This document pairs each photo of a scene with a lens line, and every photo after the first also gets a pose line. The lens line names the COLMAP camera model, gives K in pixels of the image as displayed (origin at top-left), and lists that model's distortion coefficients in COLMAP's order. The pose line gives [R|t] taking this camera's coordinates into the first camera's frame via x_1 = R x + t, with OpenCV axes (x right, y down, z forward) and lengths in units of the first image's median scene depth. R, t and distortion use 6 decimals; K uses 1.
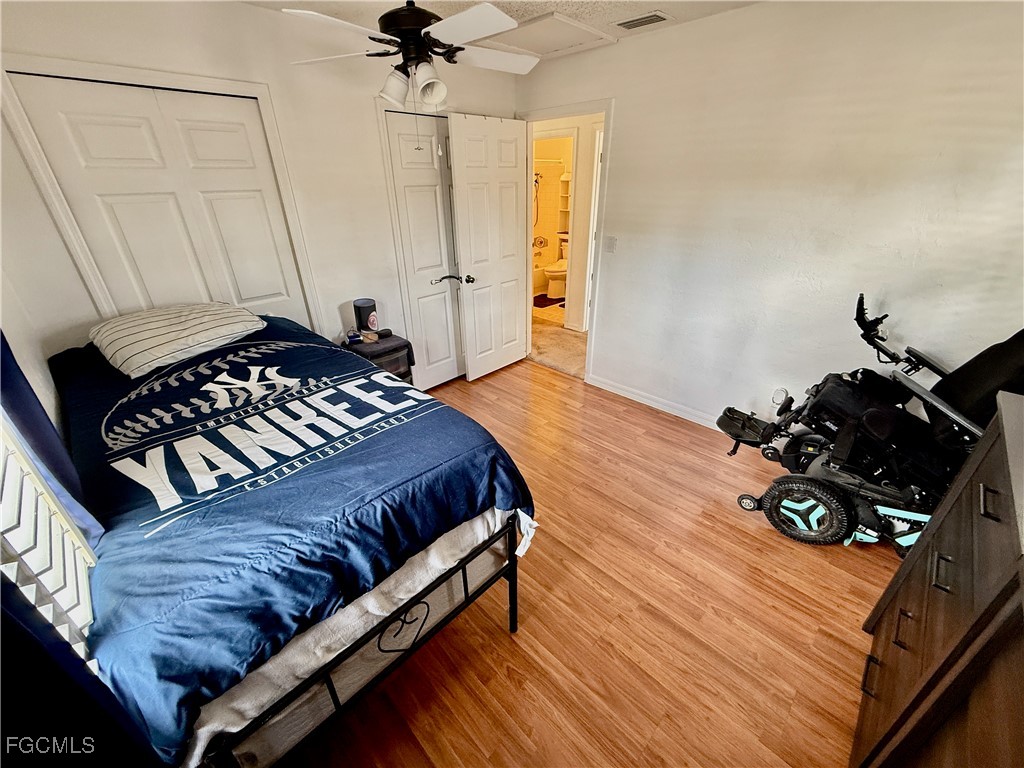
lens RADIAL K [[407.9, 0, 512.7], [0, 407.9, 385.3], [0, 0, 1]] dist [0.001585, 0.000111]
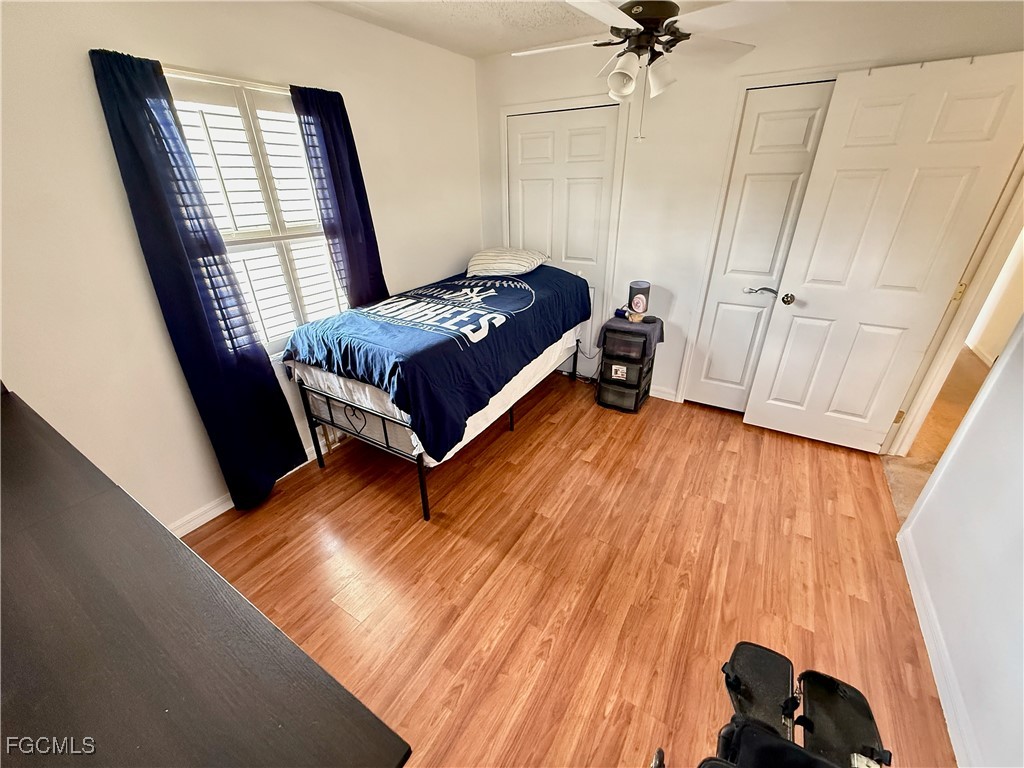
lens RADIAL K [[407.9, 0, 508.2], [0, 407.9, 386.4], [0, 0, 1]] dist [0.001585, 0.000111]
pose [[0.218826, 0.451035, -0.865264, 0.976783], [-0.427453, 0.841452, 0.330520, -0.294822], [0.877154, 0.297533, 0.376928, 0.595672]]
